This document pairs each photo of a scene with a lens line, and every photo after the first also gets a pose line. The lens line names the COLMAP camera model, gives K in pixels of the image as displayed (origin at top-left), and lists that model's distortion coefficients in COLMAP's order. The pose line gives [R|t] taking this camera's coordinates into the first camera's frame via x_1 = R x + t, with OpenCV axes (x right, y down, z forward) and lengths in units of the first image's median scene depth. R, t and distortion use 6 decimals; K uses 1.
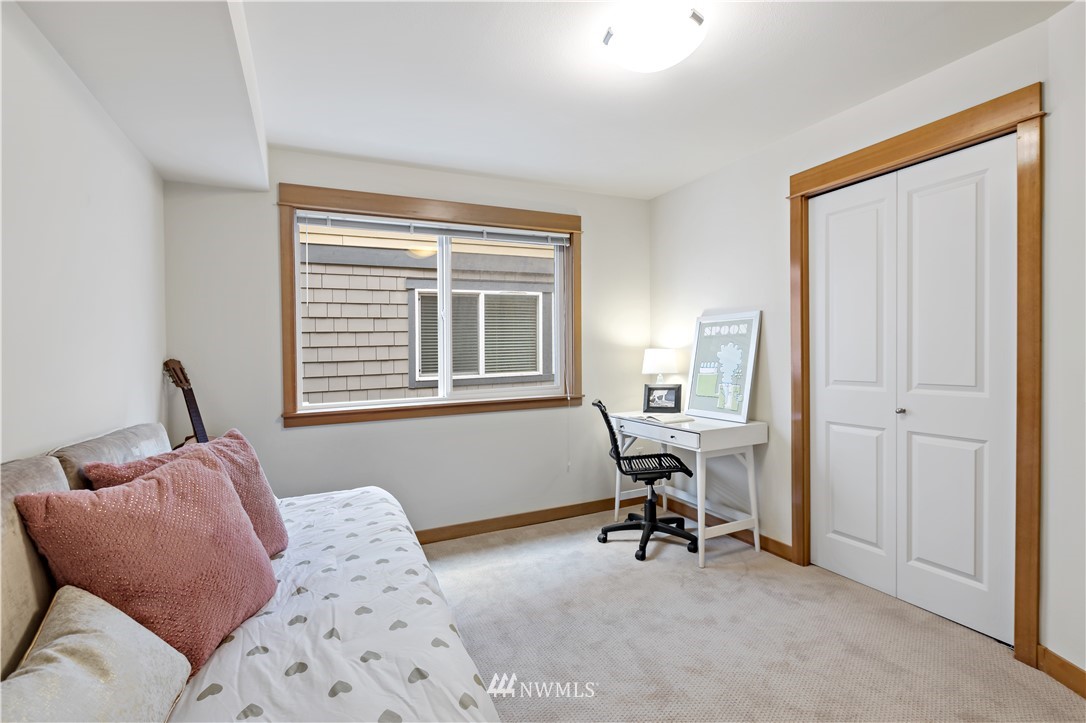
lens RADIAL K [[494.0, 0, 539.7], [0, 494.0, 360.1], [0, 0, 1]] dist [-0.001821, 0.000341]
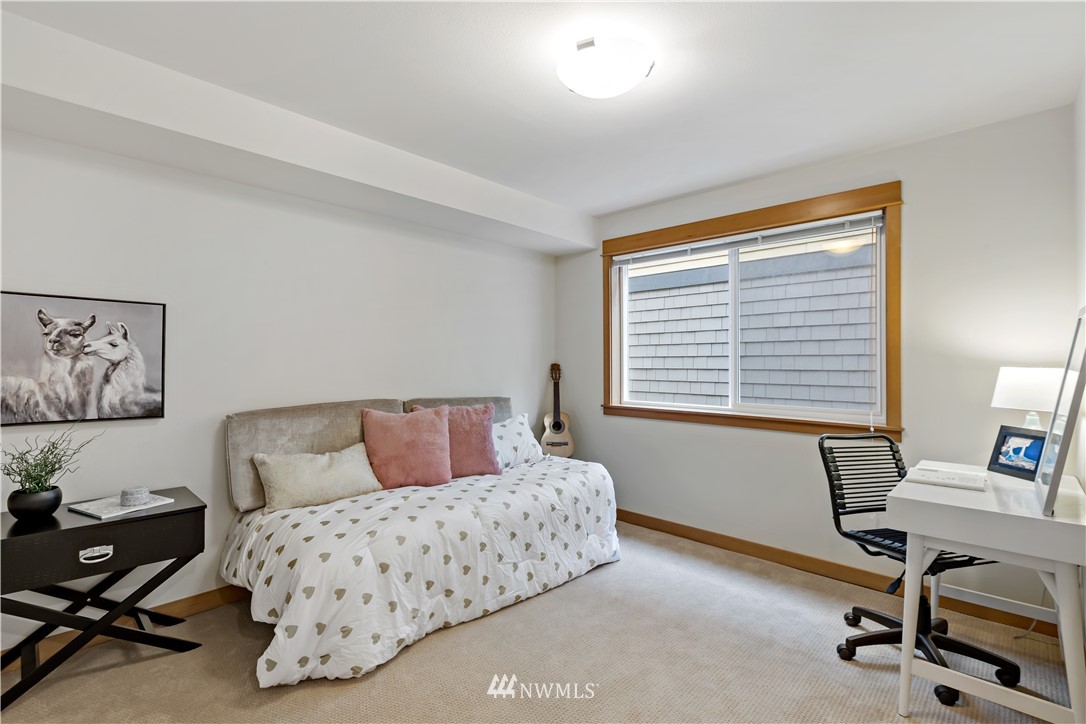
lens RADIAL K [[494.0, 0, 540.7], [0, 494.0, 358.9], [0, 0, 1]] dist [-0.001821, 0.000341]
pose [[0.367561, 0.018013, -0.929825, 0.595096], [-0.030522, 0.999507, 0.007297, -0.020259], [0.929498, 0.025698, 0.367930, 0.262216]]
